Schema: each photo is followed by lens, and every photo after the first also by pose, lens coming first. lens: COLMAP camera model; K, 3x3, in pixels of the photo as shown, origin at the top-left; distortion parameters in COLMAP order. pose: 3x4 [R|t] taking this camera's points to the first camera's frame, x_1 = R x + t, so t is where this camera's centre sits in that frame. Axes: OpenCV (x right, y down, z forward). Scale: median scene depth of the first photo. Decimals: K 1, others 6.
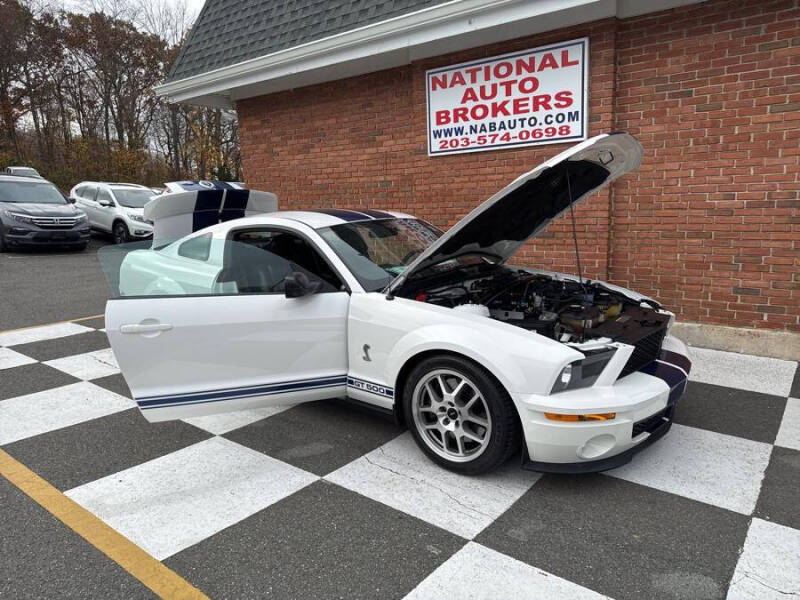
lens RADIAL K [[562.9, 0, 400.0], [0, 562.9, 300.0], [0, 0, 1]] dist [0.029170, -0.032926]
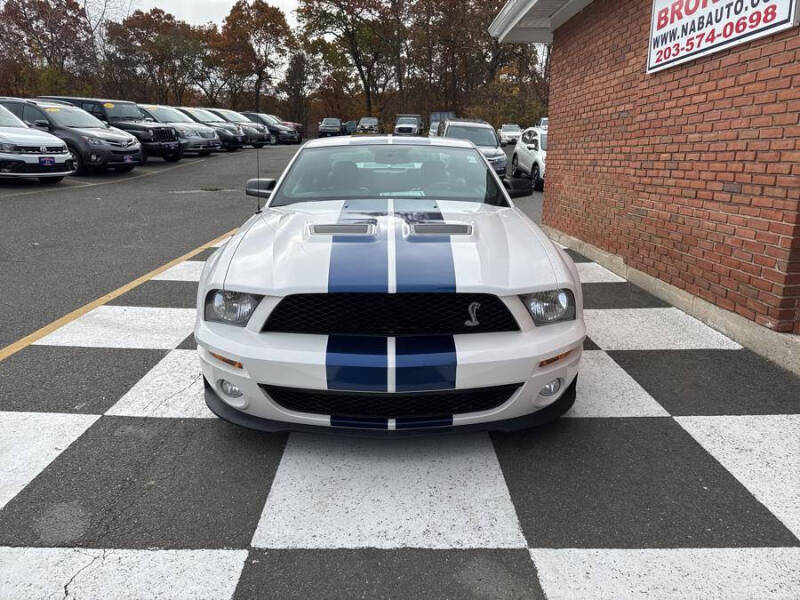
lens RADIAL K [[568.9, 0, 398.6], [0, 568.9, 293.3], [0, 0, 1]] dist [0.014865, -0.015509]
pose [[0.626803, 0.219983, -0.747480, 0.531105], [-0.168832, 0.974872, 0.145329, -0.028429], [0.760667, 0.035106, 0.648193, 0.294585]]
